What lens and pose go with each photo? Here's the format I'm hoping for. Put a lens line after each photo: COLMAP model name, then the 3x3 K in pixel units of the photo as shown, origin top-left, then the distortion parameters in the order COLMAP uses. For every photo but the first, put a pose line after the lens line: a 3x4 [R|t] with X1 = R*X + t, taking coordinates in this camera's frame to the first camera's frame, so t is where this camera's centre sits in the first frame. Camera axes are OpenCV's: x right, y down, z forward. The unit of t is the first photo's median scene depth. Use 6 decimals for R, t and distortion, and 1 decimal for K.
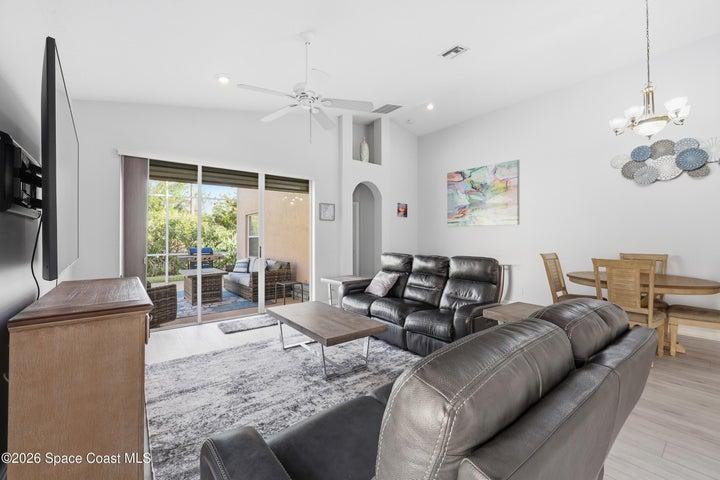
lens RADIAL K [[291.2, 0, 359.9], [0, 291.2, 236.8], [0, 0, 1]] dist [-0.000541, -0.000260]
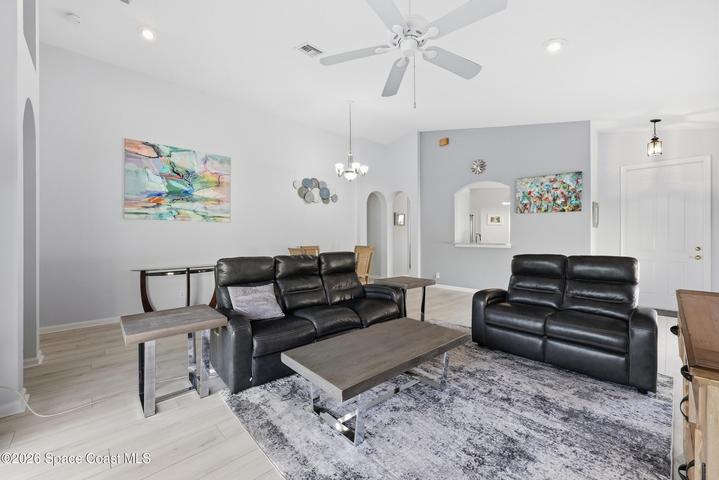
lens RADIAL K [[290.8, 0, 359.4], [0, 290.8, 236.8], [0, 0, 1]] dist [-0.000541, -0.000260]
pose [[-0.067827, 0.002926, 0.997693, -0.478168], [-0.004913, 0.999983, -0.003267, 0.007090], [-0.997685, -0.005123, -0.067811, 0.625565]]
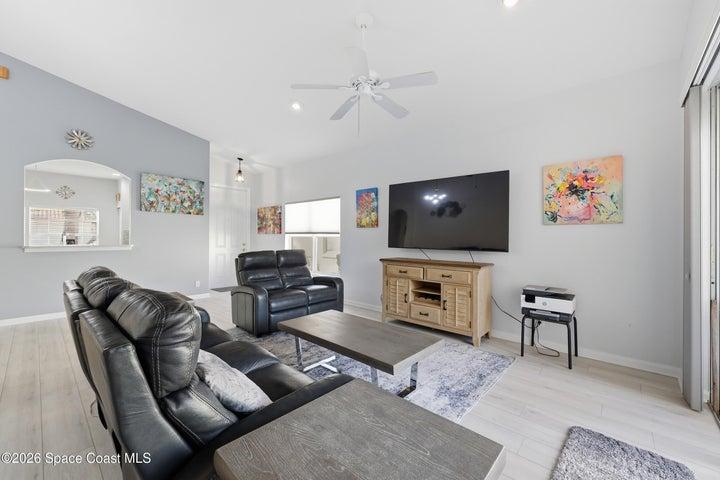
lens RADIAL K [[291.2, 0, 359.9], [0, 291.2, 236.8], [0, 0, 1]] dist [-0.000541, -0.000260]
pose [[-0.988564, -0.004254, -0.150740, -0.011927], [-0.003663, 0.999984, -0.004199, 0.002206], [0.150756, -0.003599, -0.988564, 1.037485]]
